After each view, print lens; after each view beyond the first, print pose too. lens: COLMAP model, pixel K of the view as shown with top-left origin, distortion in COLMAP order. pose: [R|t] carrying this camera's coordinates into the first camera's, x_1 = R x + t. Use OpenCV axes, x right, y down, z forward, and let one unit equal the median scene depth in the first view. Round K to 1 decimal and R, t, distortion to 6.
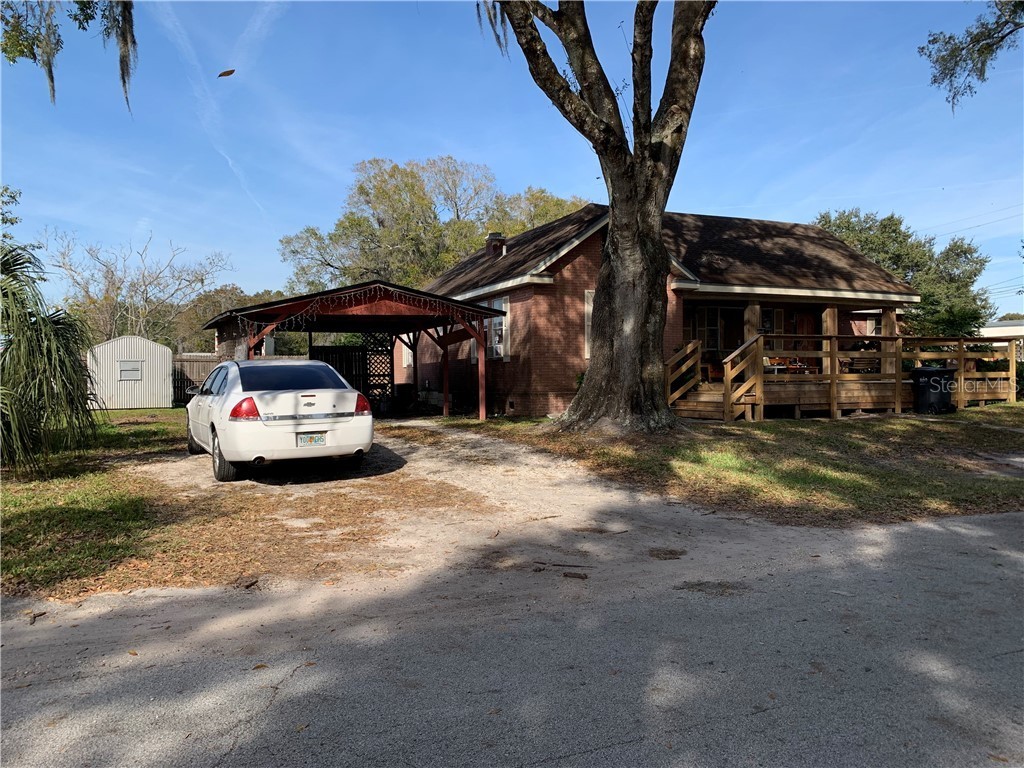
lens RADIAL K [[789.8, 0, 512.3], [0, 789.8, 397.3], [0, 0, 1]] dist [0.007480, -0.004161]
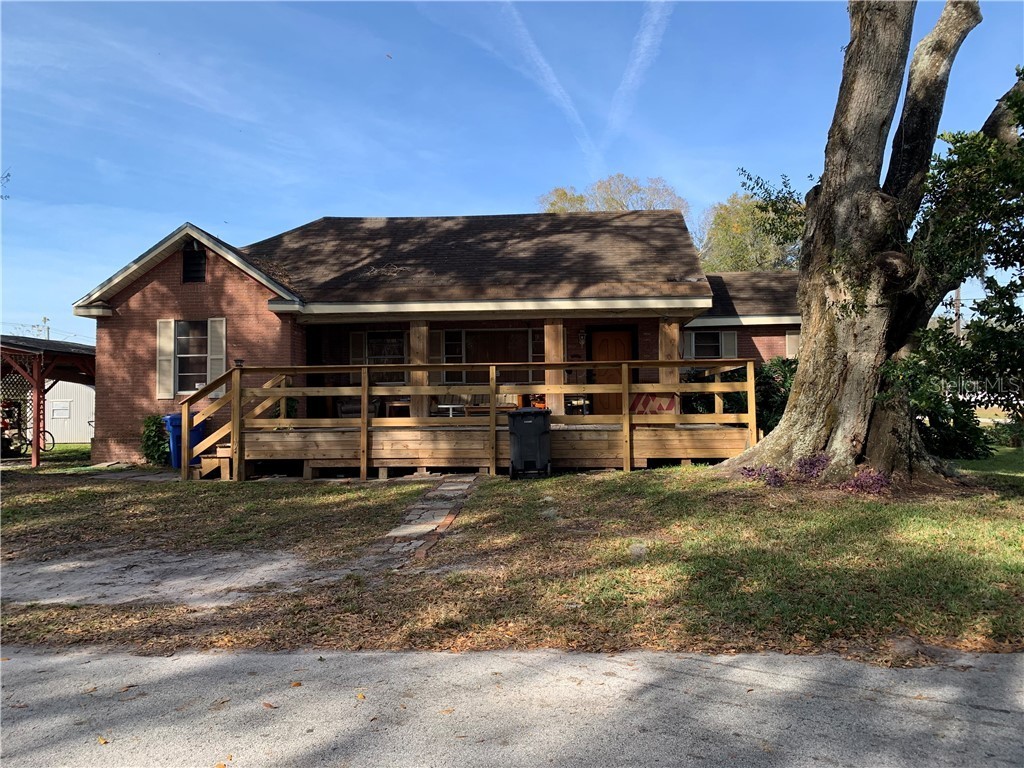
lens RADIAL K [[789.8, 0, 512.3], [0, 789.8, 397.3], [0, 0, 1]] dist [0.007480, -0.004161]
pose [[0.886643, -0.009763, -0.462352, 0.837632], [-0.009701, 0.999164, -0.039702, -0.020716], [0.462353, 0.039687, 0.885807, 0.412979]]
